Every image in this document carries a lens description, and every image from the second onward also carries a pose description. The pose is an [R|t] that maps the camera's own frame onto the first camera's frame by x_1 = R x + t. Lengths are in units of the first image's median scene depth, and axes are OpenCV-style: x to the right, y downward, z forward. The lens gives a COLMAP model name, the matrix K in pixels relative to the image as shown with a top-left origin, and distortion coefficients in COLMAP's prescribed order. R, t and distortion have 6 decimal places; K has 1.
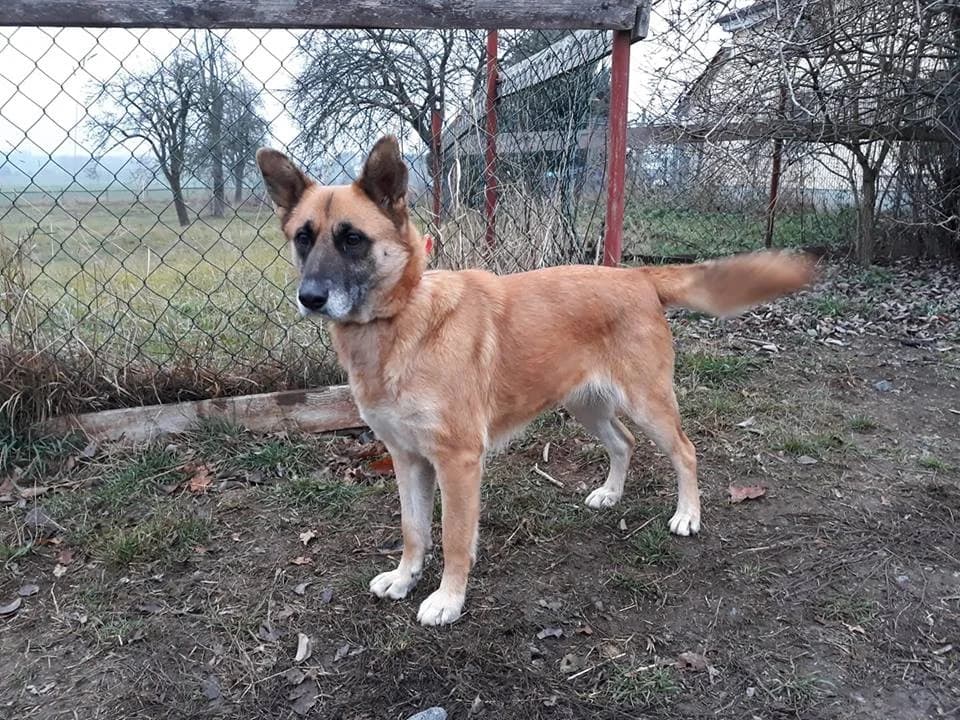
lens RADIAL K [[795.2, 0, 480.4], [0, 795.2, 361.2], [0, 0, 1]] dist [-0.015126, 0.000064]
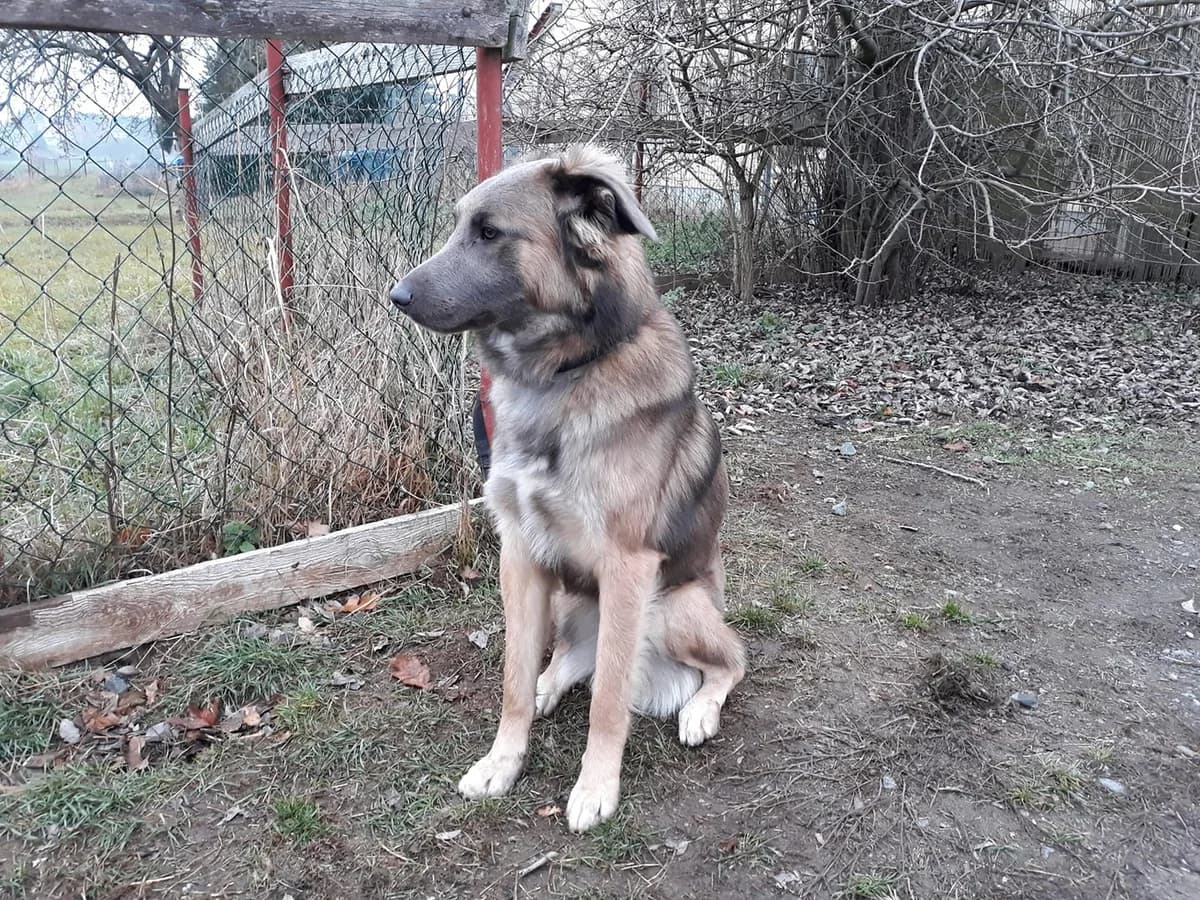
lens RADIAL K [[994.0, 0, 600.9], [0, 994.0, 447.9], [0, 0, 1]] dist [-0.015126, 0.000064]
pose [[0.941840, -0.073452, 0.327937, -0.026985], [0.051811, 0.995892, 0.074259, -0.077777], [-0.332045, -0.052949, 0.941776, 0.075876]]
